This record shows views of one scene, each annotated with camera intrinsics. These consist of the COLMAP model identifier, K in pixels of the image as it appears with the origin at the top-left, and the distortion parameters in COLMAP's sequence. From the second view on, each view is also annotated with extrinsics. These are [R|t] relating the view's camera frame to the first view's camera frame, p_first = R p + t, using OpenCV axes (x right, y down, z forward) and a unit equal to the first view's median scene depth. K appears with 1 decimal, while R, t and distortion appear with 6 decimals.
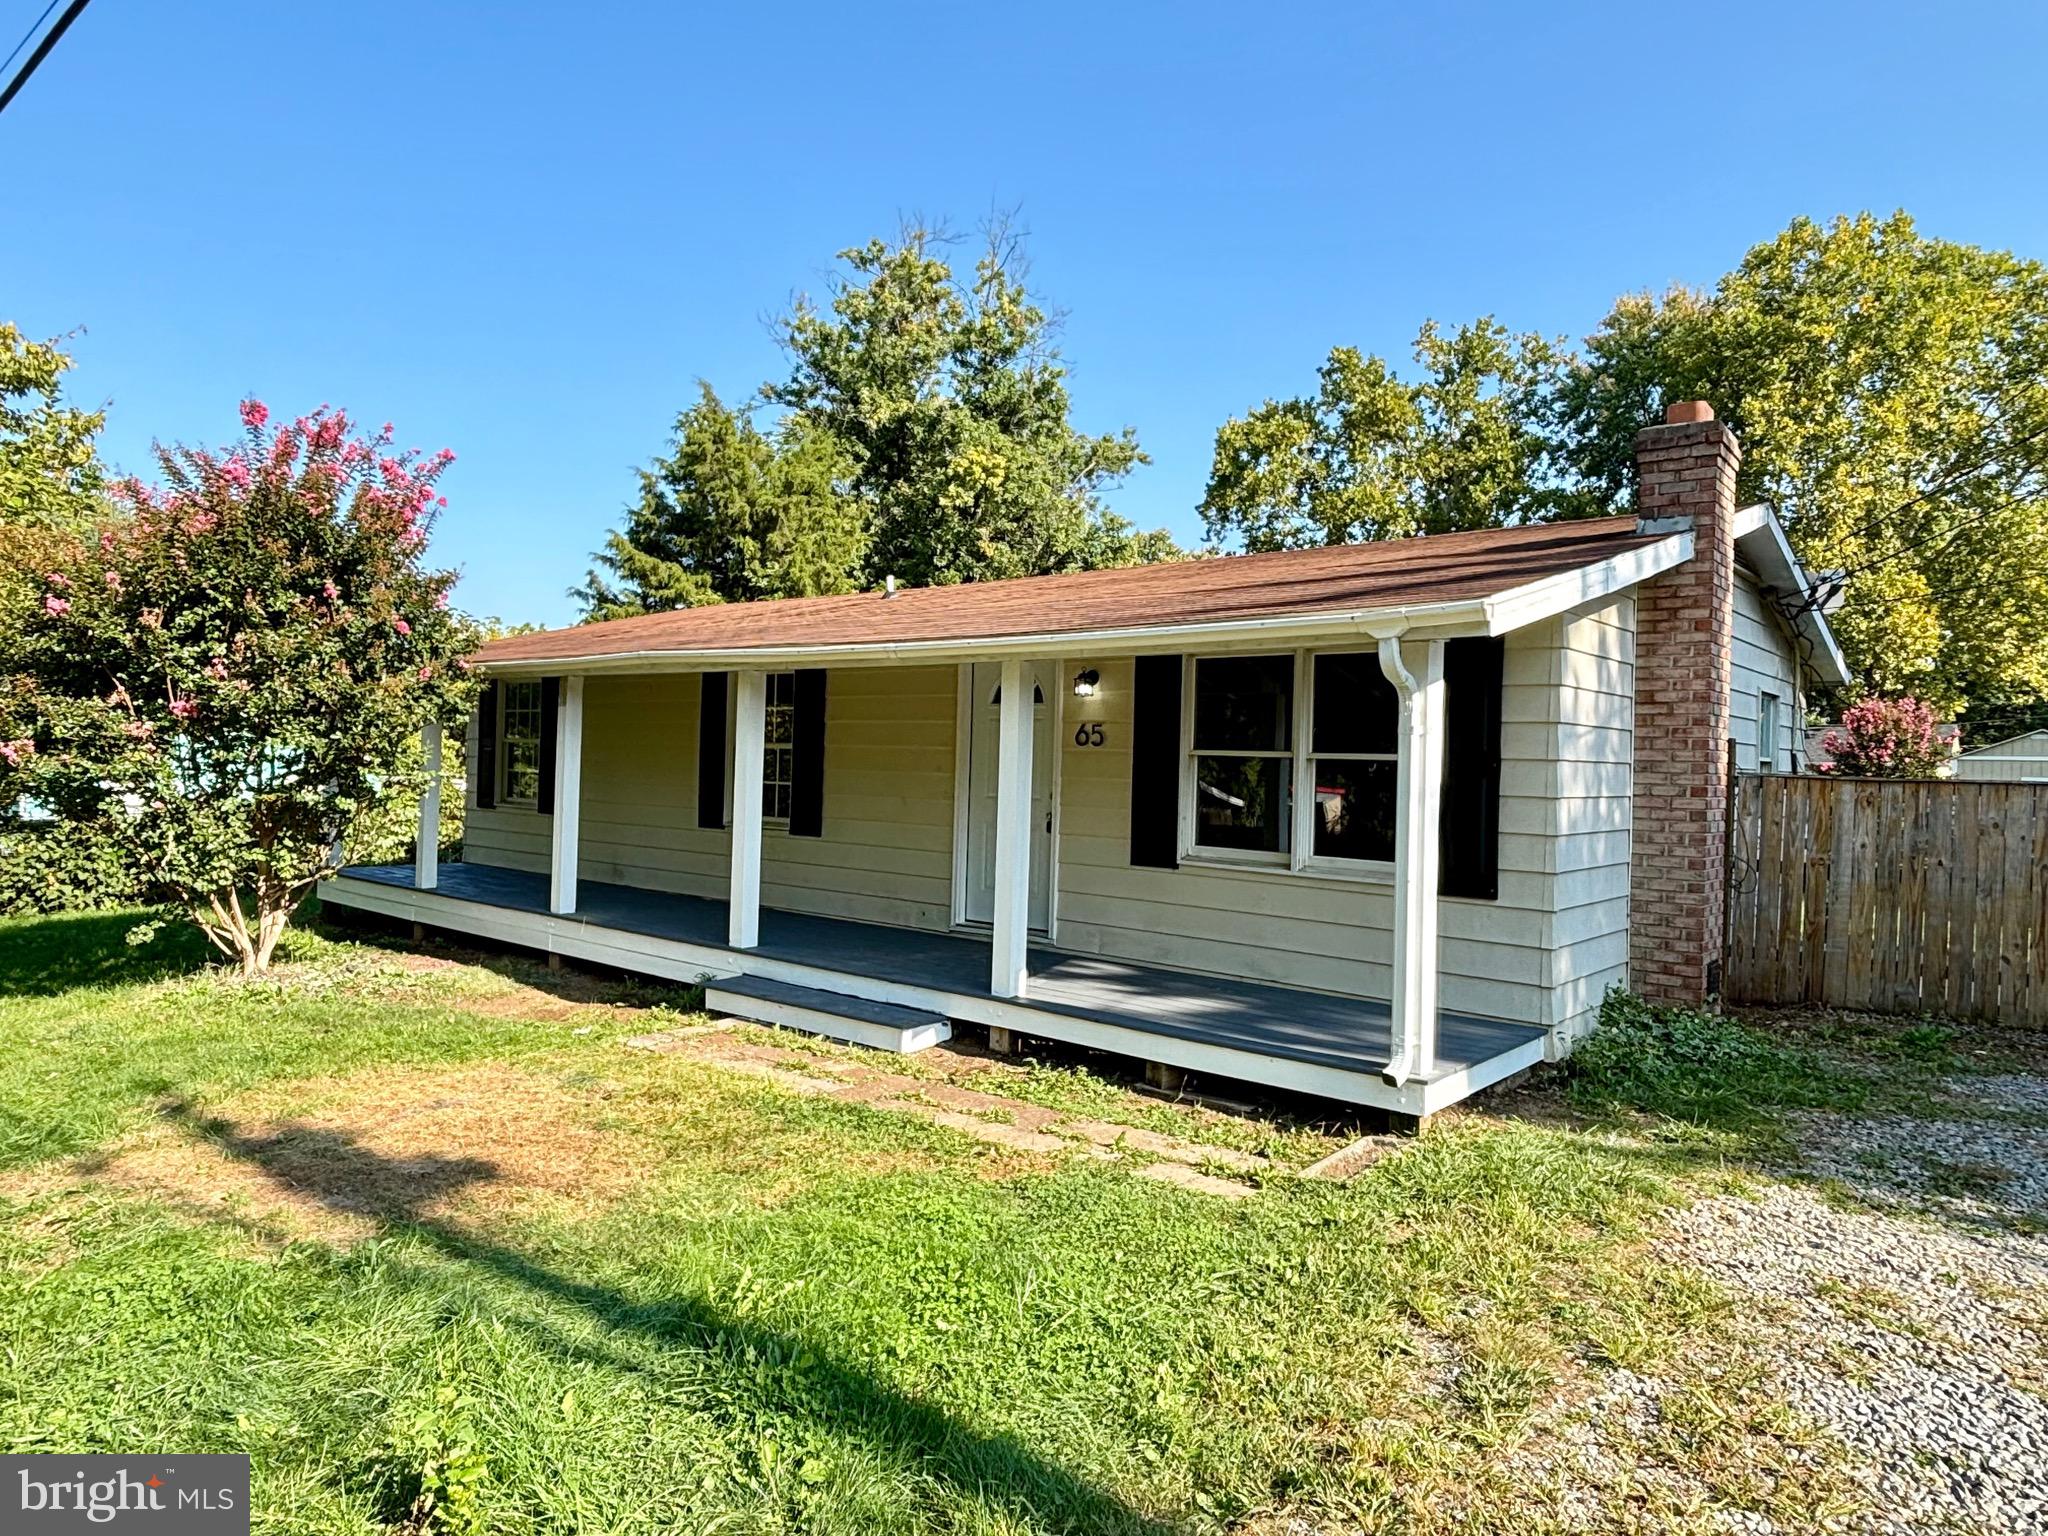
lens RADIAL K [[1294.8, 0, 1006.4], [0, 1294.8, 772.1], [0, 0, 1]] dist [0.017478, -0.025174]
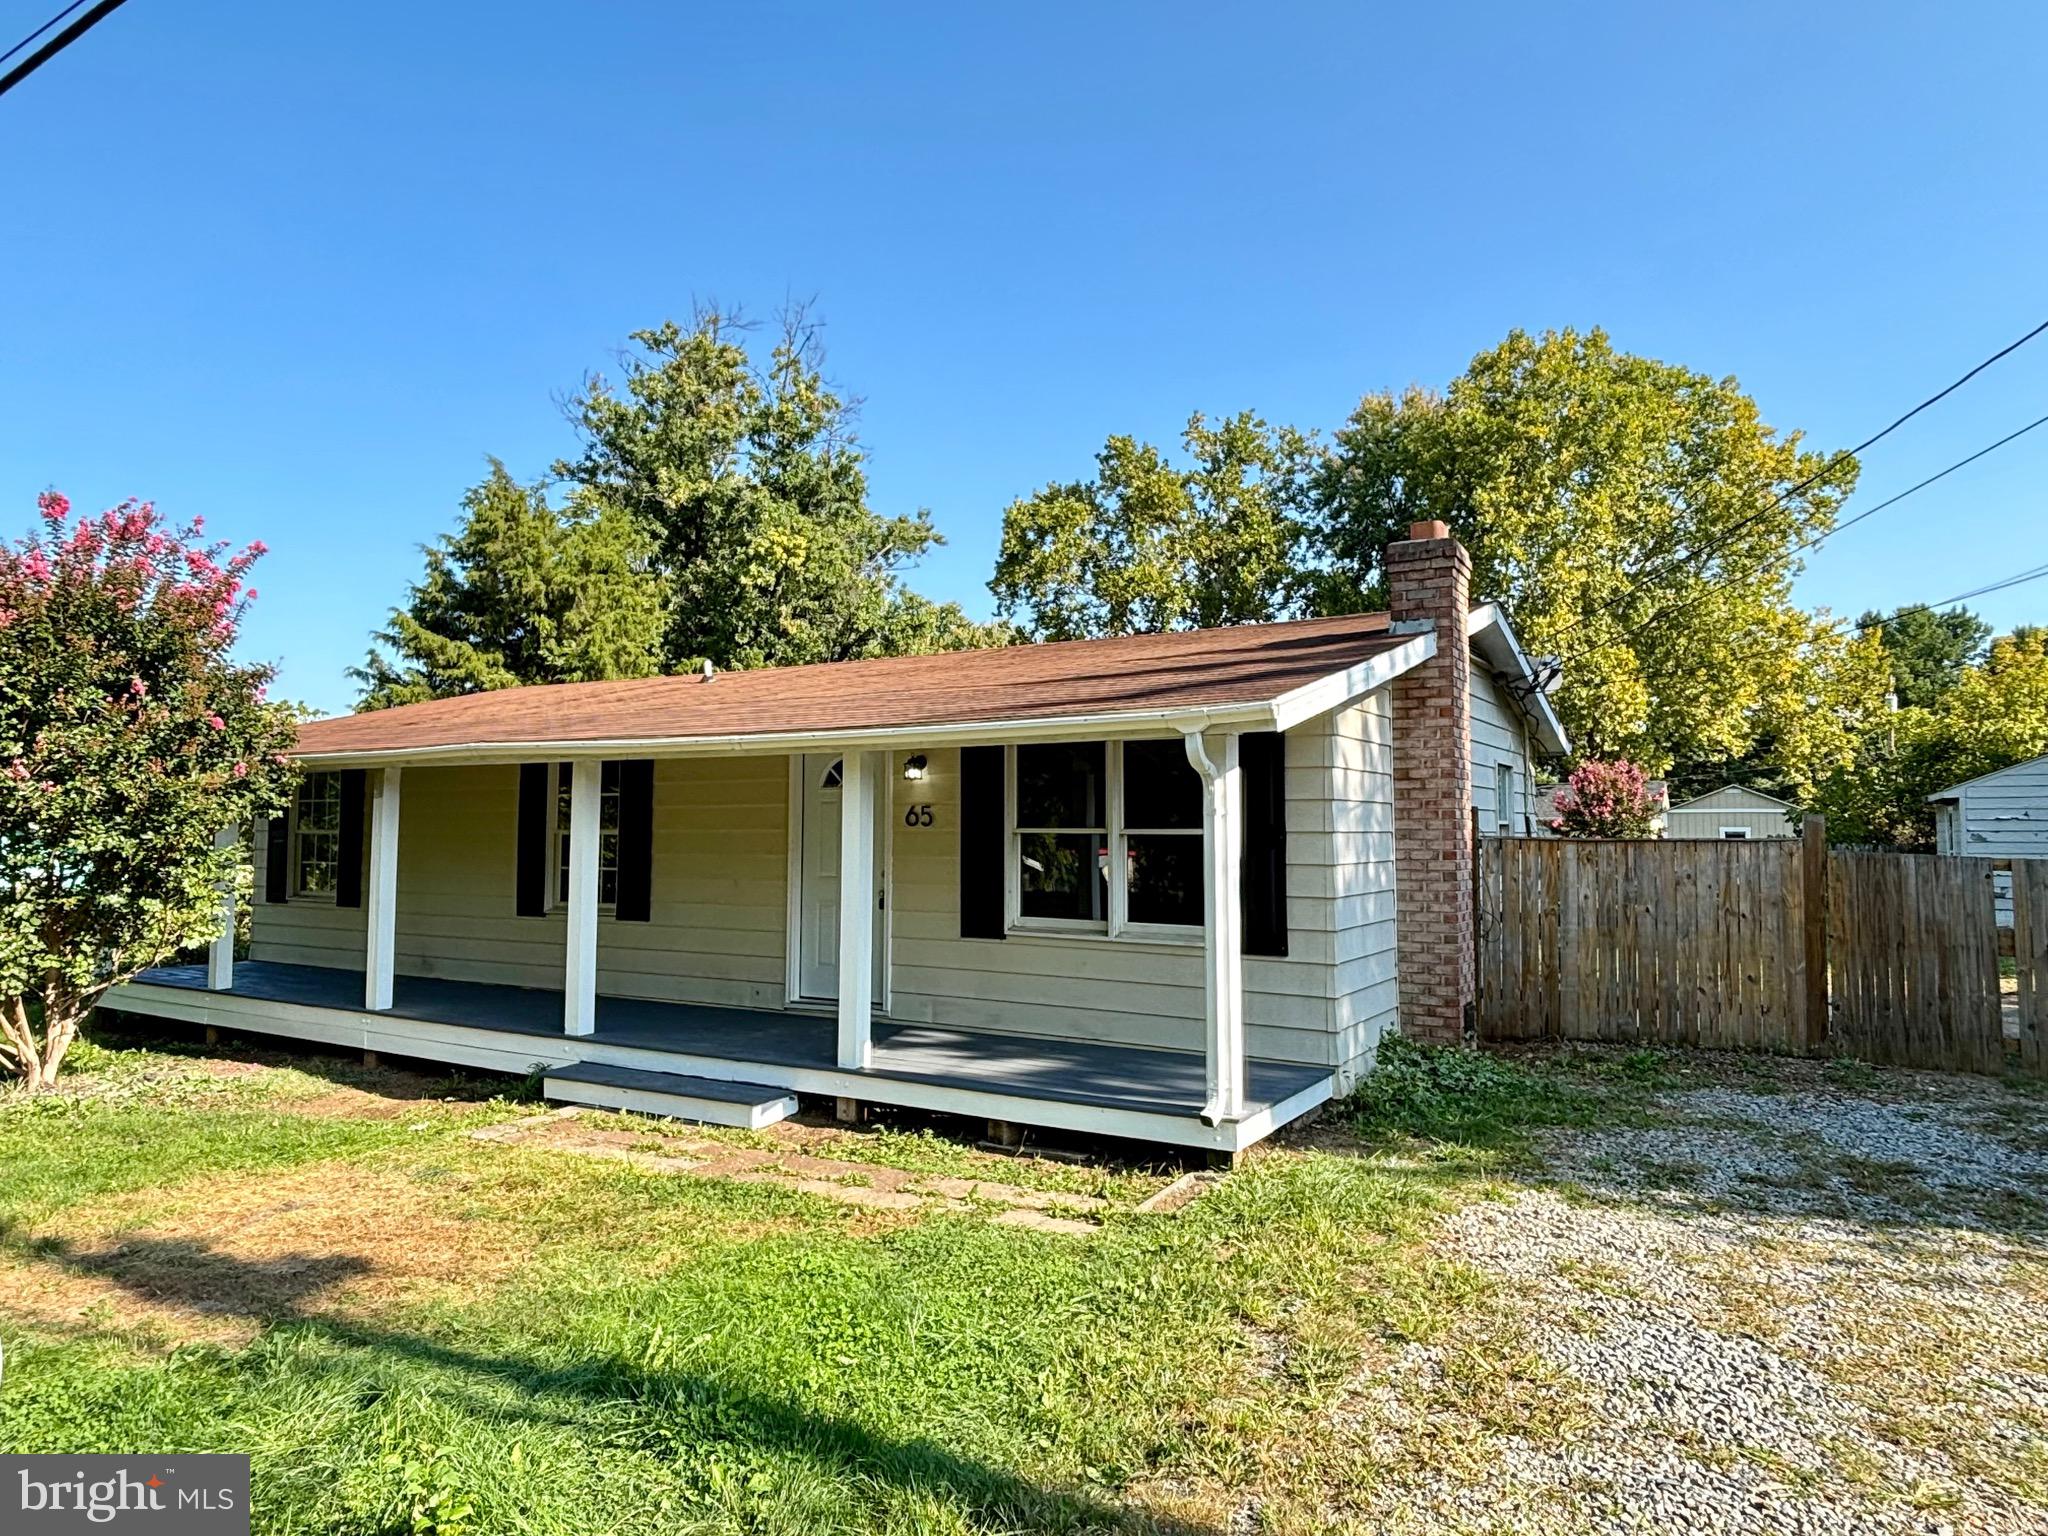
lens RADIAL K [[1294.8, 0, 1012.0], [0, 1294.8, 754.2], [0, 0, 1]] dist [0.017478, -0.025174]
pose [[0.986324, -0.014998, 0.164135, -0.033657], [0.025988, 0.997546, -0.065012, -0.008417], [-0.162758, 0.068388, 0.984293, -0.067573]]
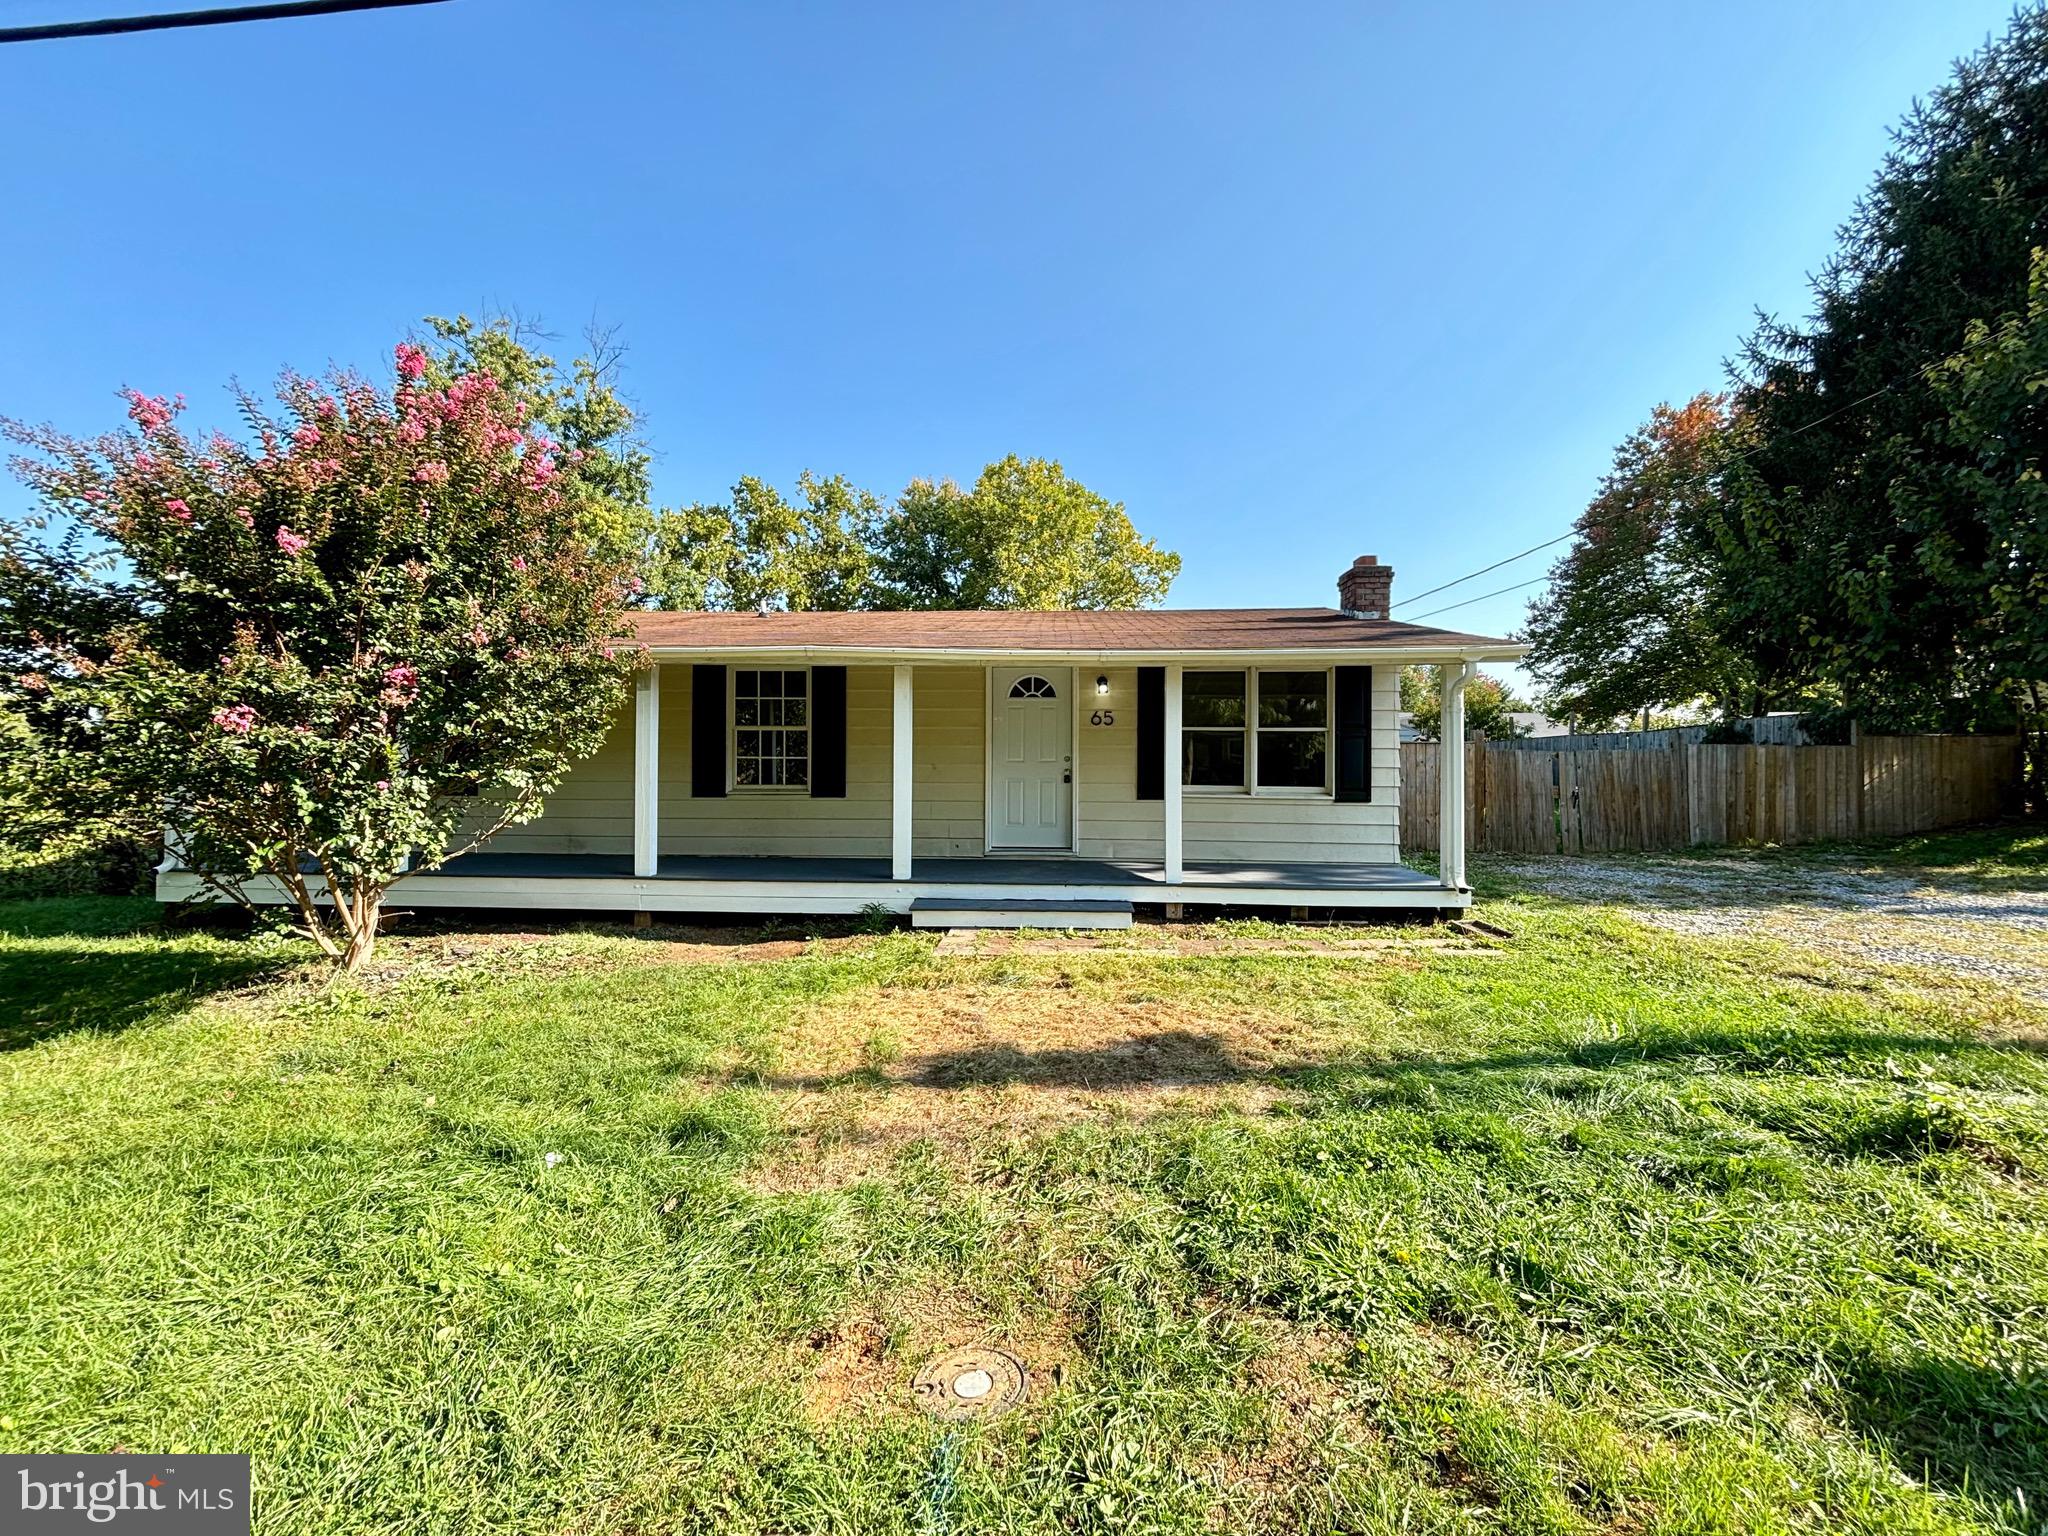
lens RADIAL K [[829.6, 0, 1043.6], [0, 829.6, 769.9], [0, 0, 1]] dist [-0.004394, 0.002973]
pose [[0.781441, -0.025374, 0.623463, -0.605364], [0.018321, 0.999675, 0.017722, 0.014361], [-0.623711, -0.002426, 0.781652, 0.265093]]
